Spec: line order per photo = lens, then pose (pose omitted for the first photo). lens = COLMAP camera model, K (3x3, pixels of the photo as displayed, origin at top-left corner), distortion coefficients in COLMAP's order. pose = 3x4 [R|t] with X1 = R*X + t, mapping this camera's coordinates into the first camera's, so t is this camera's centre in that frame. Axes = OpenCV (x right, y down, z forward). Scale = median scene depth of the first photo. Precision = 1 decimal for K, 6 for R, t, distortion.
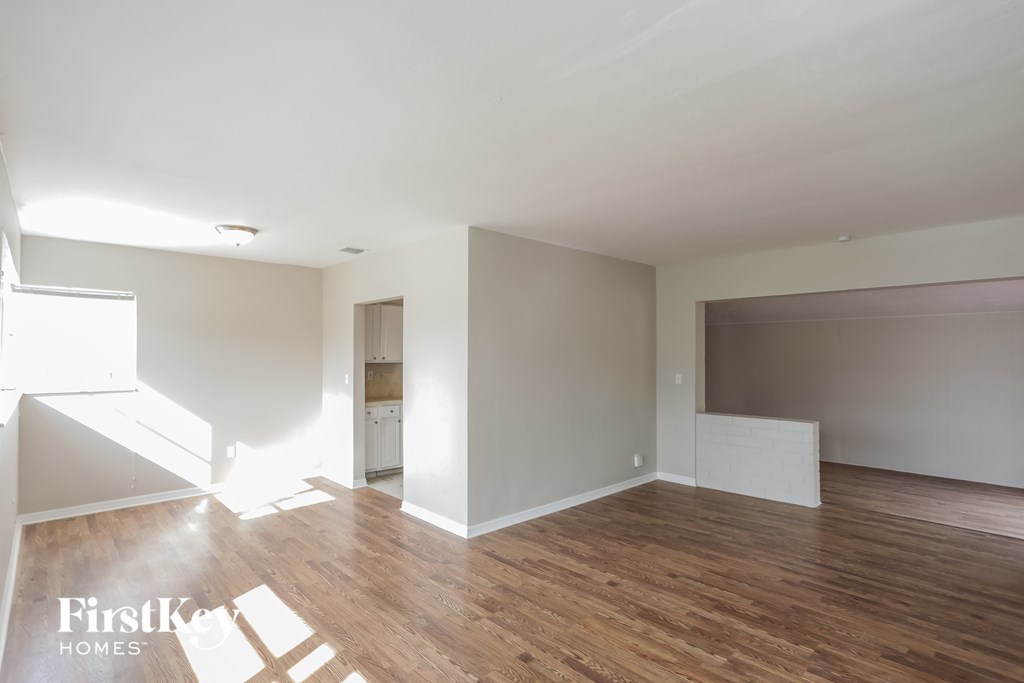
lens RADIAL K [[508.7, 0, 507.6], [0, 508.7, 357.3], [0, 0, 1]] dist [-0.054069, 0.038259]
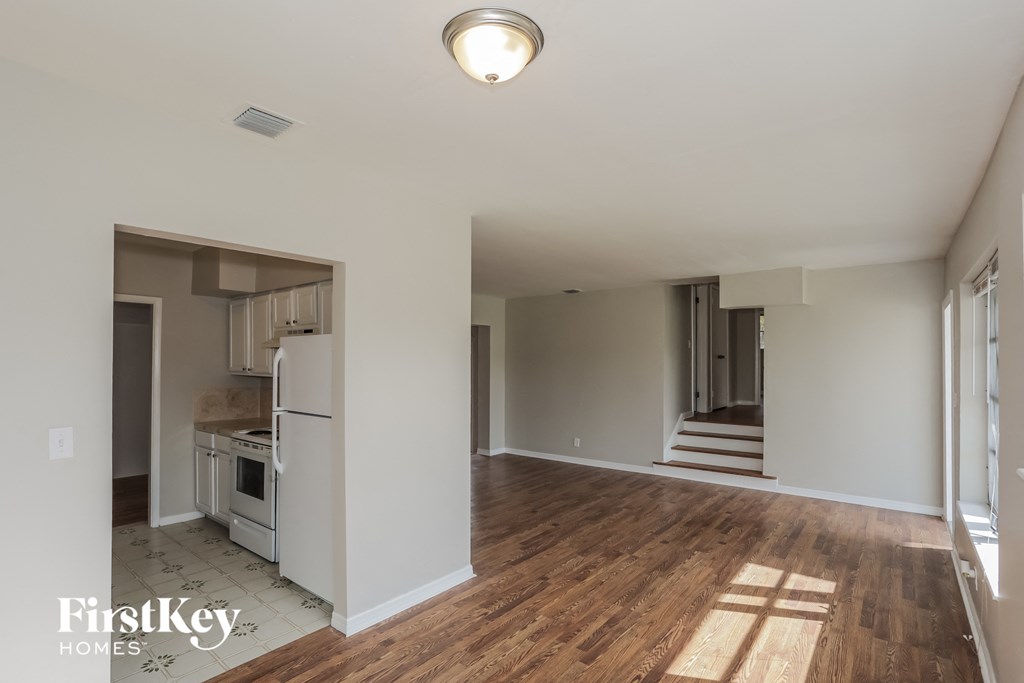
lens RADIAL K [[508.7, 0, 507.6], [0, 508.7, 357.3], [0, 0, 1]] dist [-0.054069, 0.038259]
pose [[-0.159090, 0.011204, 0.987201, -1.386035], [-0.000741, 0.999934, -0.011468, -0.012483], [-0.987264, -0.002556, -0.159071, 1.576624]]
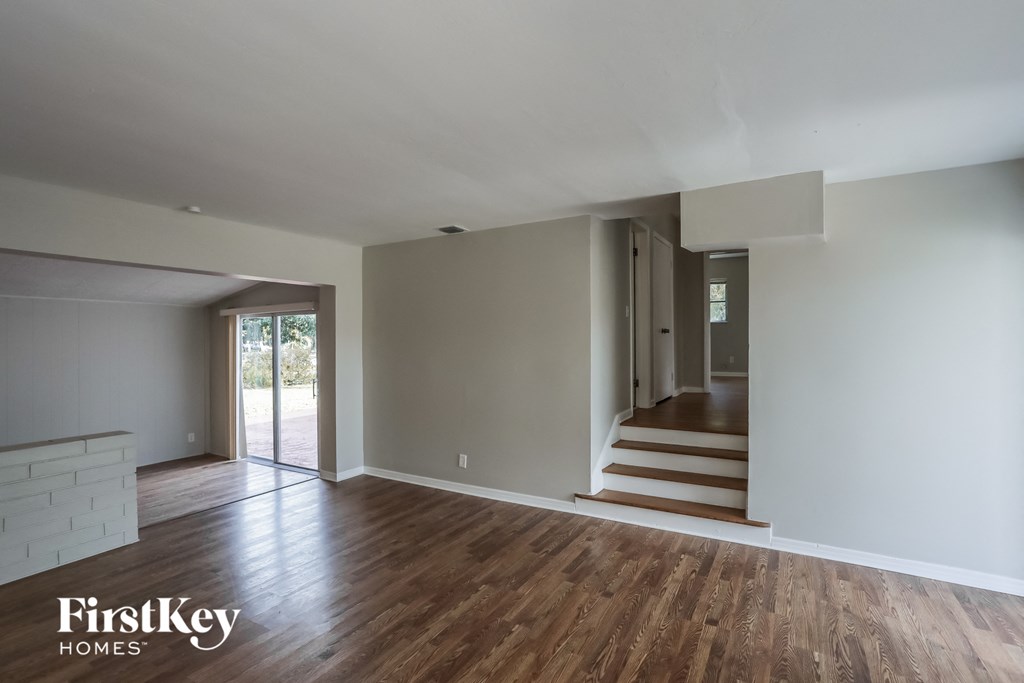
lens RADIAL K [[499.7, 0, 512.0], [0, 499.7, 341.5], [0, 0, 1]] dist [0.001101, 0.000089]
pose [[-0.296097, -0.000649, 0.955158, -0.514680], [0.007312, 0.999969, 0.002946, -0.014129], [-0.955130, 0.007857, -0.296083, 1.141611]]
